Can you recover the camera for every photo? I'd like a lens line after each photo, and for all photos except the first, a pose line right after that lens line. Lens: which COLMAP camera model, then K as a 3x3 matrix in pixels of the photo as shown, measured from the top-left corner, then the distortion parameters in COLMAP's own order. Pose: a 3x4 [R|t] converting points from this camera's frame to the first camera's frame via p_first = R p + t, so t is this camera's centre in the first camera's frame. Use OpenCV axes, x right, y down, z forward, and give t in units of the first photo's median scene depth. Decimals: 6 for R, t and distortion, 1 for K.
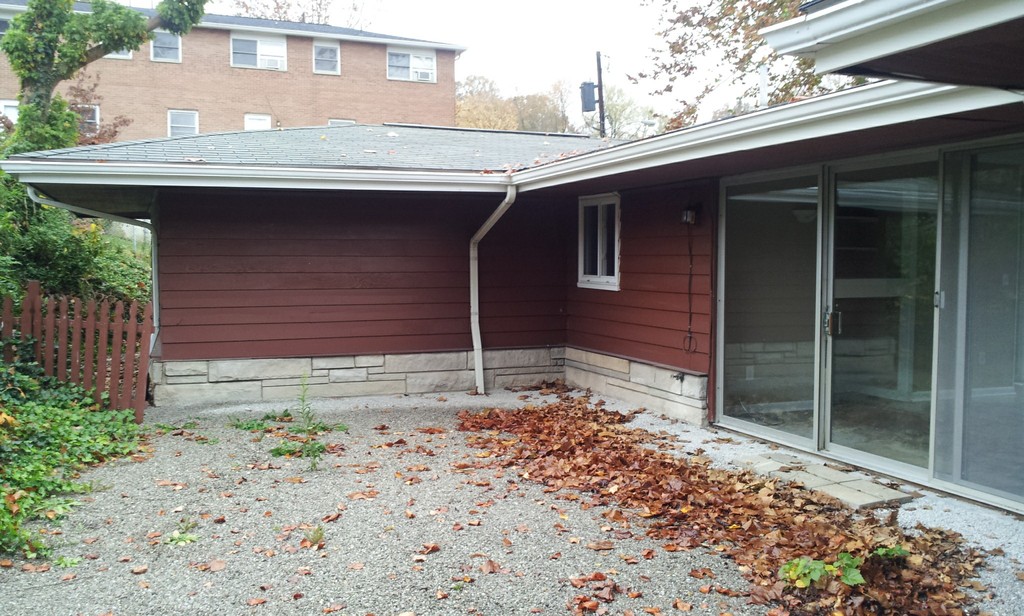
lens RADIAL K [[899.6, 0, 502.8], [0, 899.6, 301.3], [0, 0, 1]] dist [0.010729, -0.070748]
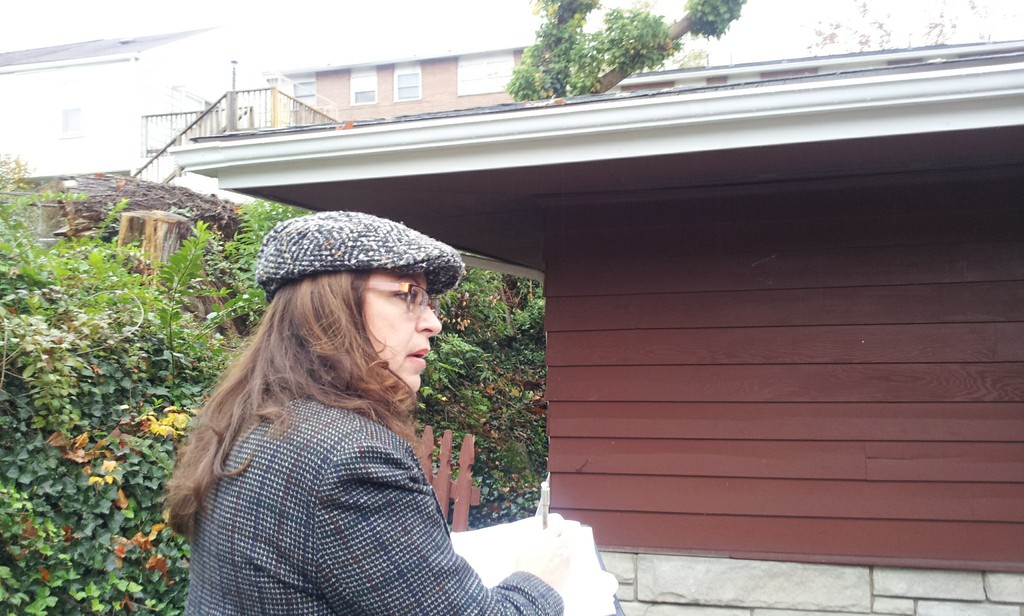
lens RADIAL K [[899.6, 0, 503.1], [0, 899.6, 302.0], [0, 0, 1]] dist [0.010729, -0.070748]
pose [[0.788645, -0.041275, -0.613462, -0.085587], [-0.013280, 0.996368, -0.084111, -0.022899], [0.614706, 0.074480, 0.785232, 0.554502]]
